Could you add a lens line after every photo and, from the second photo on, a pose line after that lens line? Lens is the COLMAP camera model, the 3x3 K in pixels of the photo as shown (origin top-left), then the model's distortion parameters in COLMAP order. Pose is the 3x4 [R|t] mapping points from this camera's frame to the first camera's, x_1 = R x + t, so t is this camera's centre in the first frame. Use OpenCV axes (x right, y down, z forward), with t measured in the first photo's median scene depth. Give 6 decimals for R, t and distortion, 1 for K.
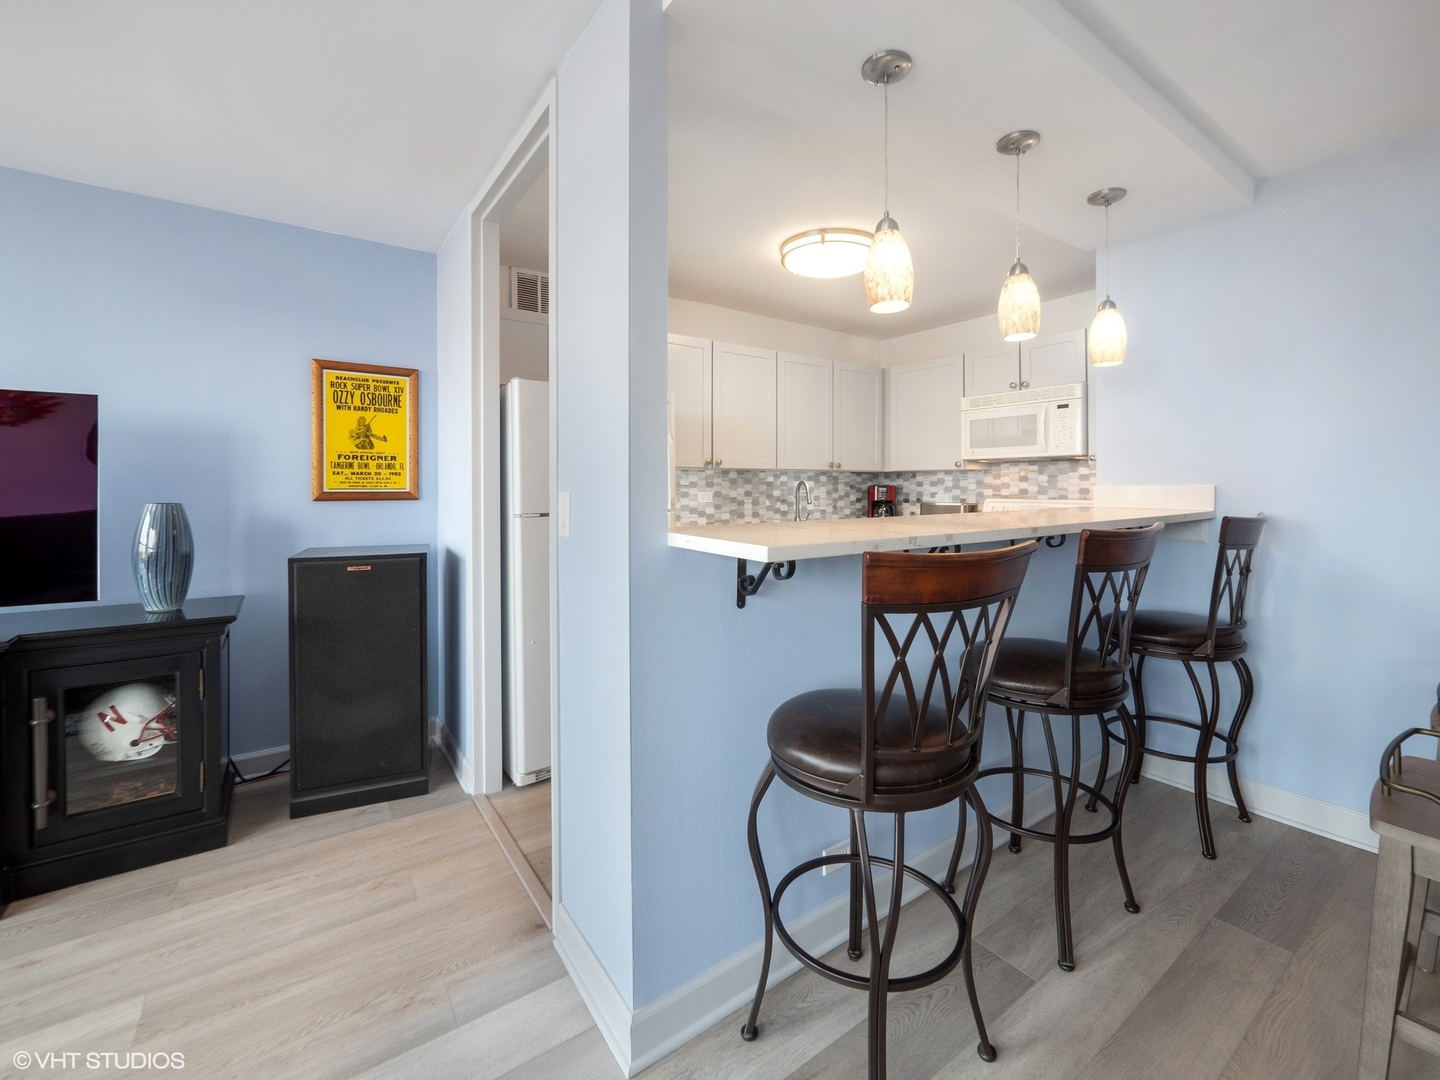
lens RADIAL K [[628.3, 0, 740.2], [0, 628.3, 492.2], [0, 0, 1]] dist [-0.012390, 0.002806]
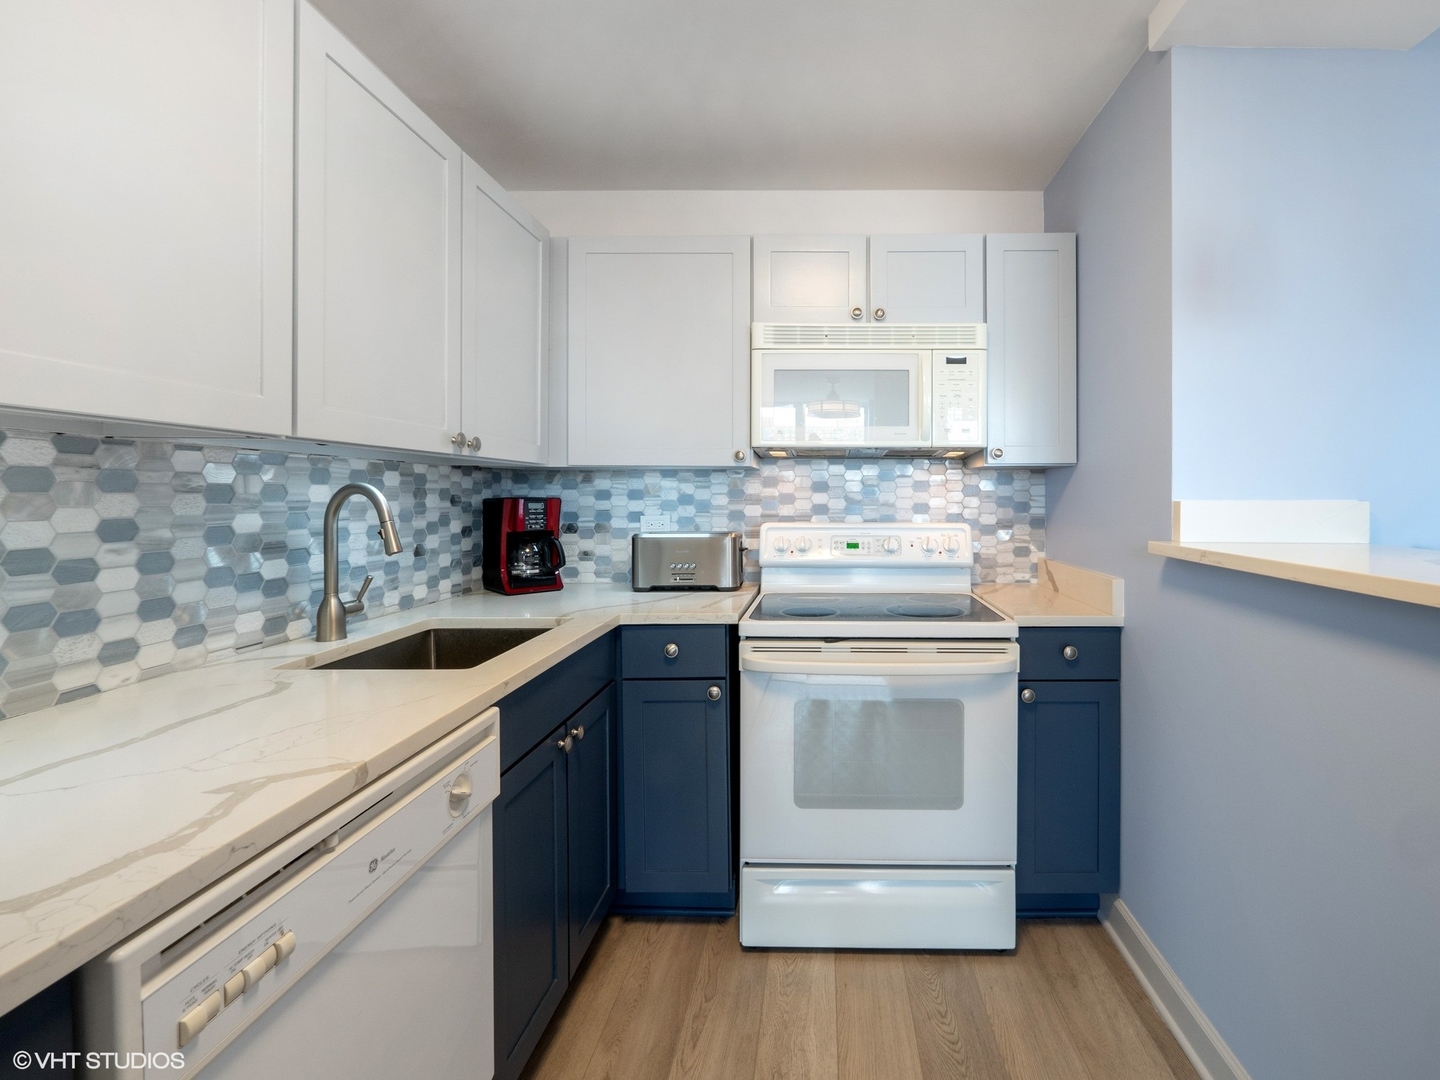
lens RADIAL K [[628.3, 0, 814.3], [0, 628.3, 510.7], [0, 0, 1]] dist [-0.012390, 0.002806]
pose [[0.594631, -0.014846, 0.803862, -0.035919], [0.005712, 0.999882, 0.014241, -0.012563], [-0.803978, -0.003877, 0.594646, 1.073225]]
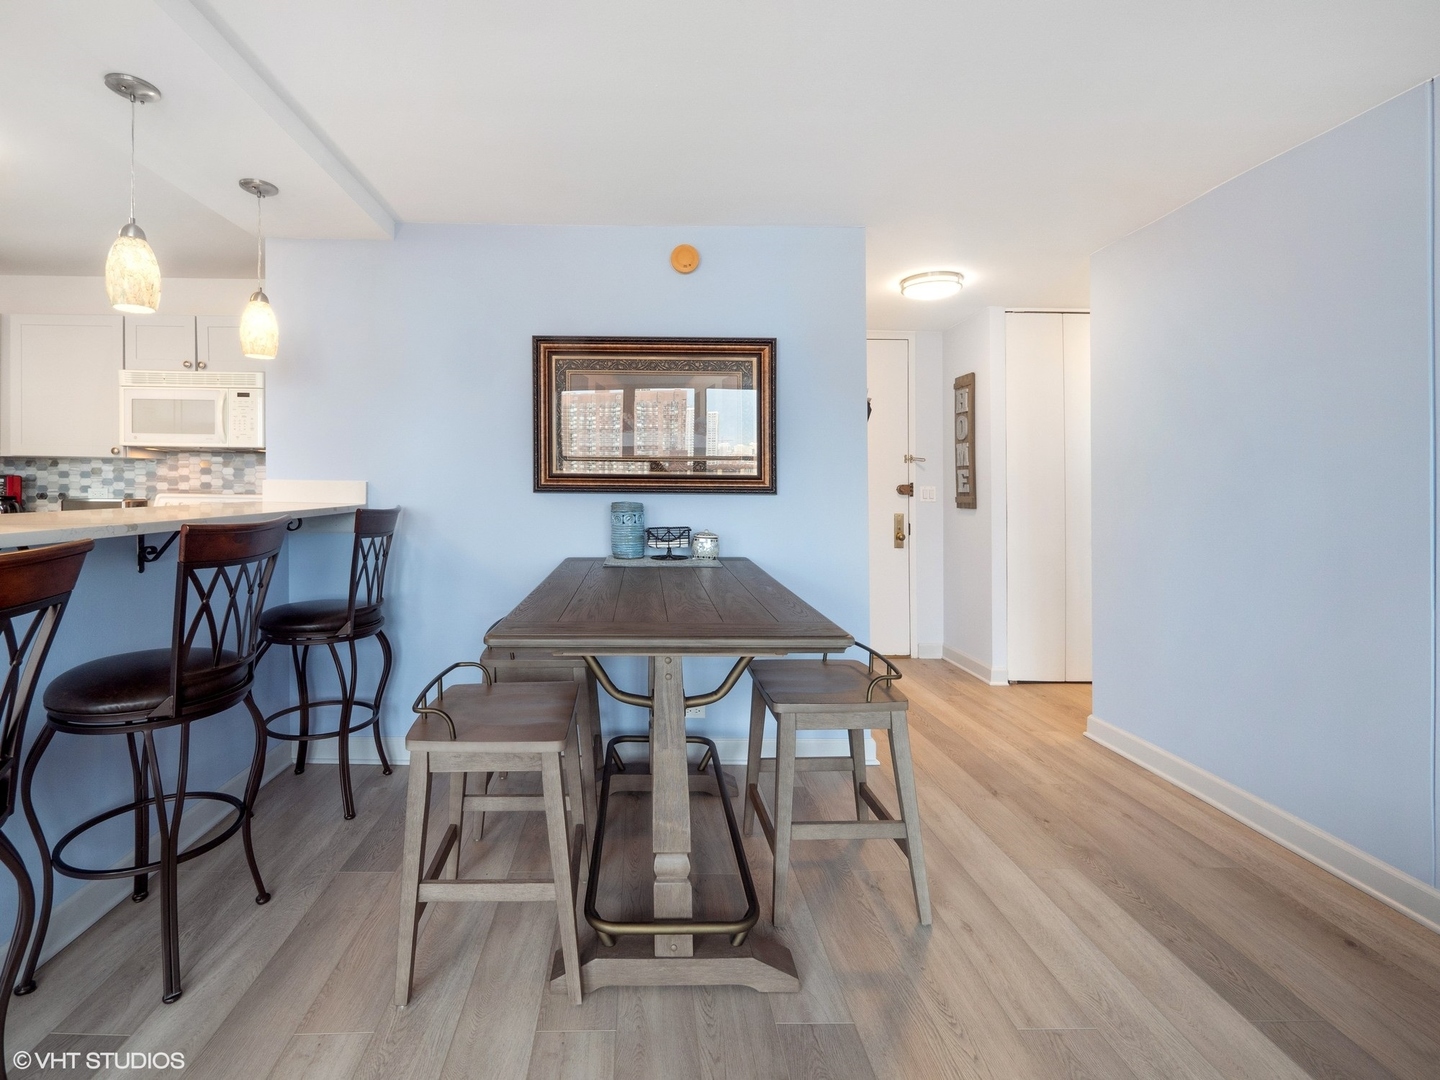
lens RADIAL K [[661.8, 0, 665.7], [0, 661.8, 482.7], [0, 0, 1]] dist [-0.010803, 0.002066]
pose [[0.579505, 0.014380, 0.814842, 0.111357], [-0.007853, 0.999896, -0.012061, 0.001983], [-0.814931, 0.000591, 0.579558, -0.123118]]
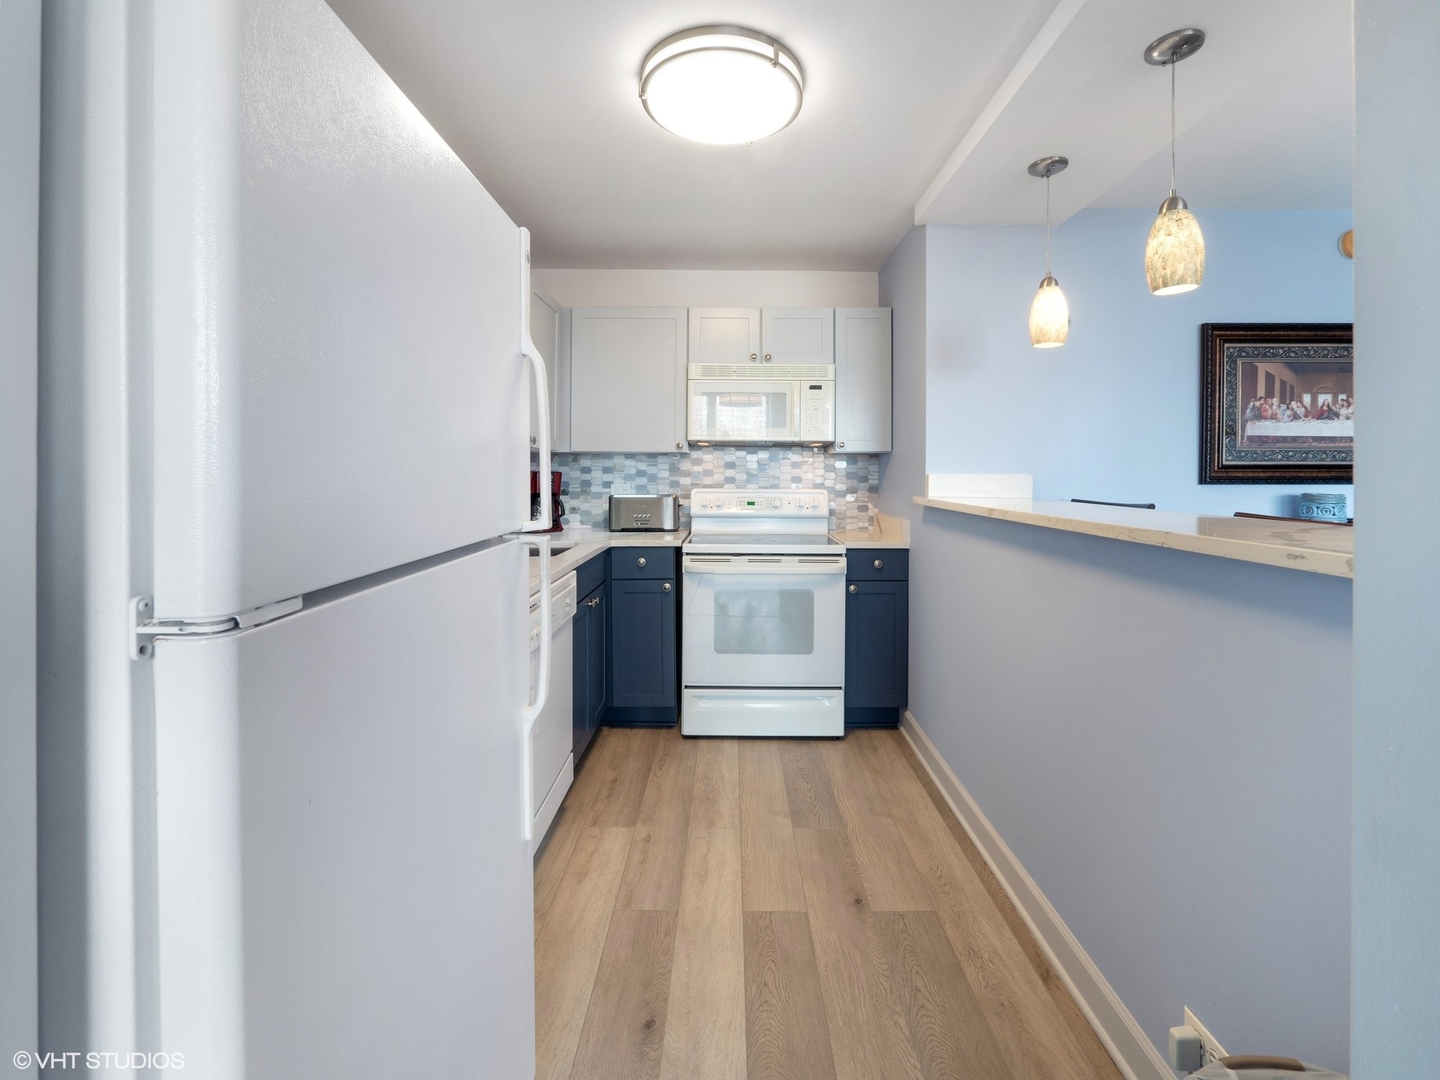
lens RADIAL K [[628.3, 0, 726.9], [0, 628.3, 483.1], [0, 0, 1]] dist [-0.012390, 0.002806]
pose [[0.589356, -0.004703, 0.807860, -0.434679], [0.001371, 0.999987, 0.004821, -0.001246], [-0.807872, -0.001733, 0.589355, 0.788109]]
